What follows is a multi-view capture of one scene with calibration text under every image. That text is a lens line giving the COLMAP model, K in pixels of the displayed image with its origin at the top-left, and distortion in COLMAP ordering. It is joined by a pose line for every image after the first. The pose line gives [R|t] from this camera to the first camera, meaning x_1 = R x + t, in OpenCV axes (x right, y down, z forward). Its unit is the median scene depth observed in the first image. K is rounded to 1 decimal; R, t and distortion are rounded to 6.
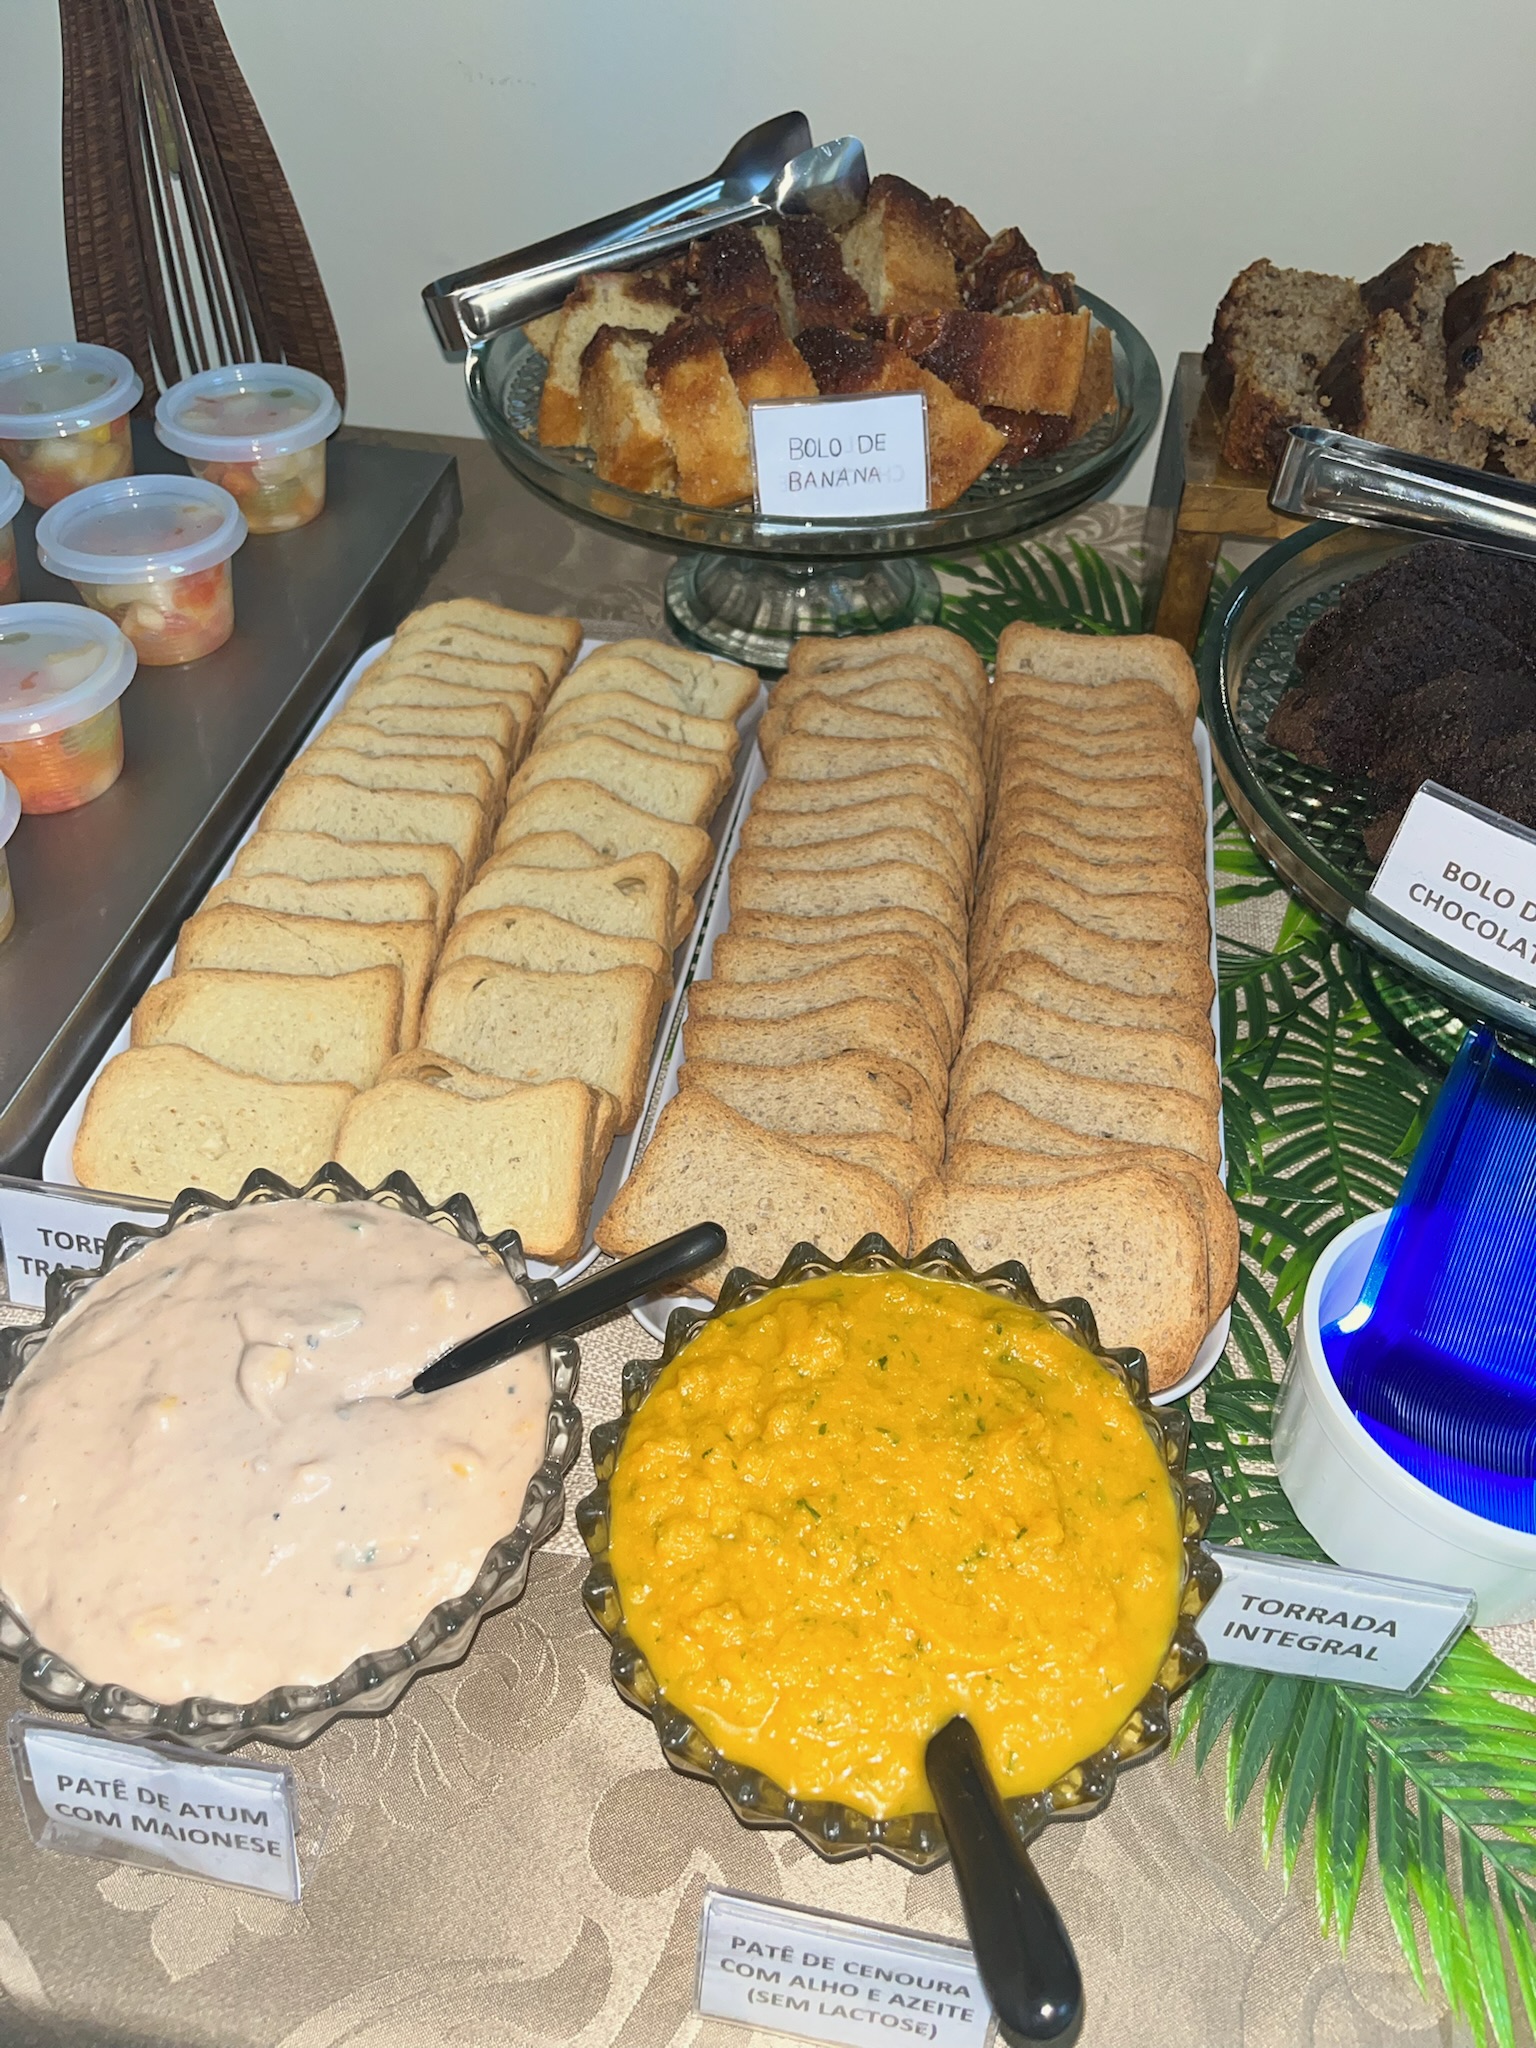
lens RADIAL K [[1518.2, 0, 768.0], [0, 1518.2, 1024.0], [0, 0, 1]] dist [0.066554, -0.100145]
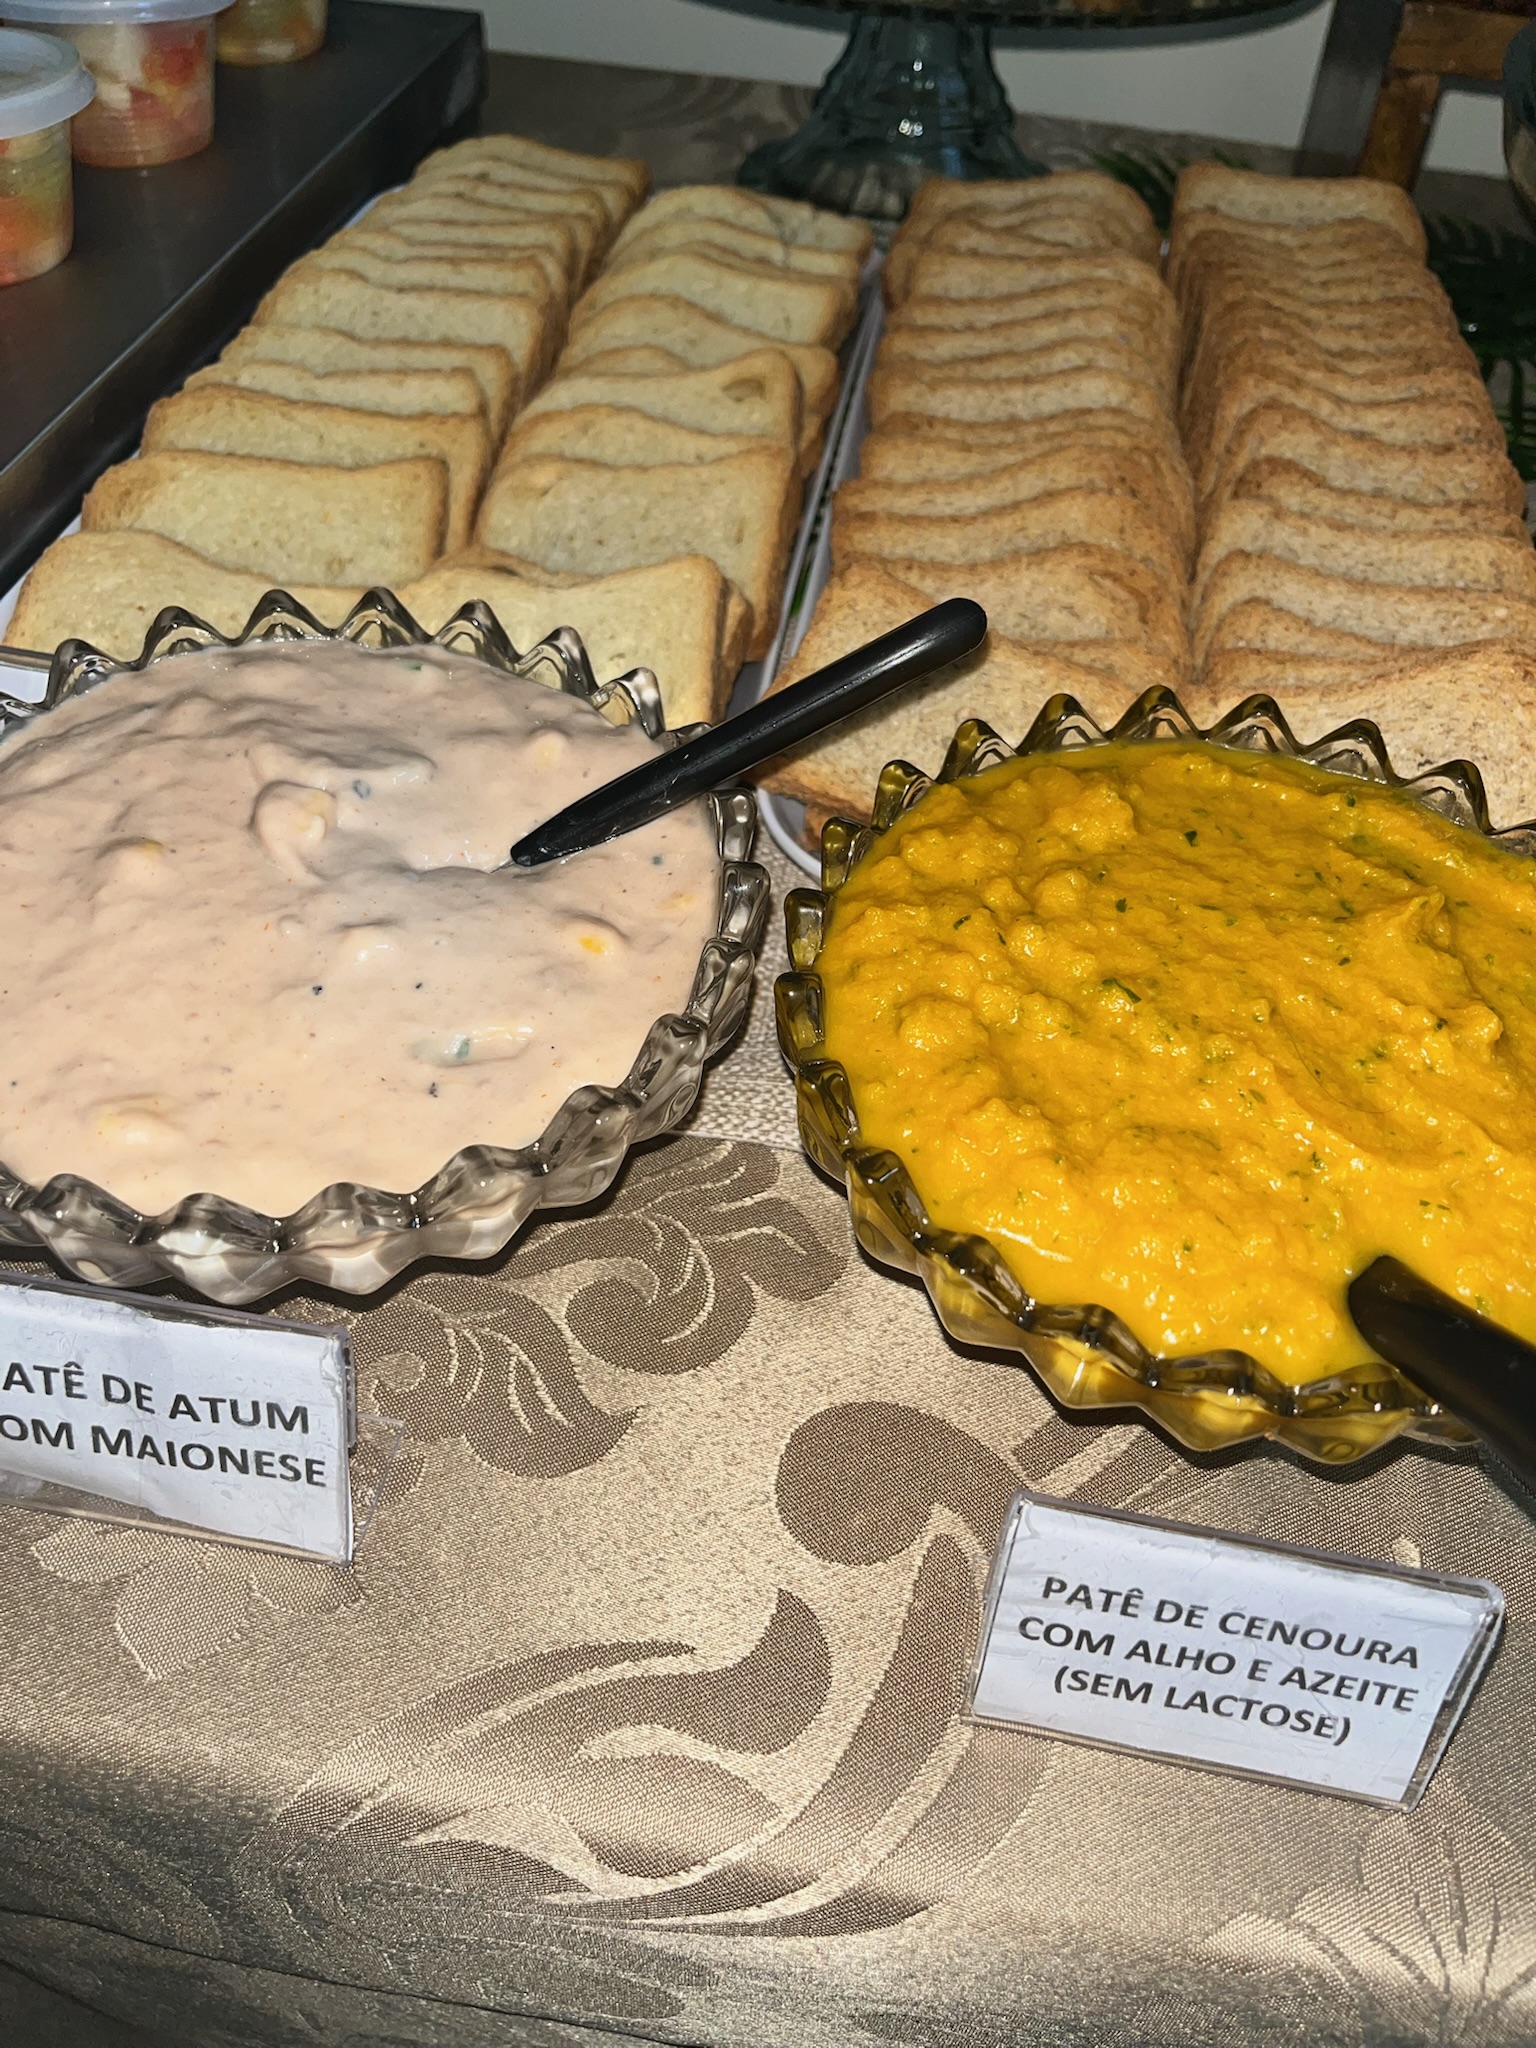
lens RADIAL K [[1540.5, 0, 779.7], [0, 1540.5, 1026.4], [0, 0, 1]] dist [0.028565, -0.025930]
pose [[0.999108, 0.014788, 0.039552, -0.134823], [-0.015544, 0.999701, 0.018881, 0.291201], [-0.039261, -0.019479, 0.999039, 0.297855]]
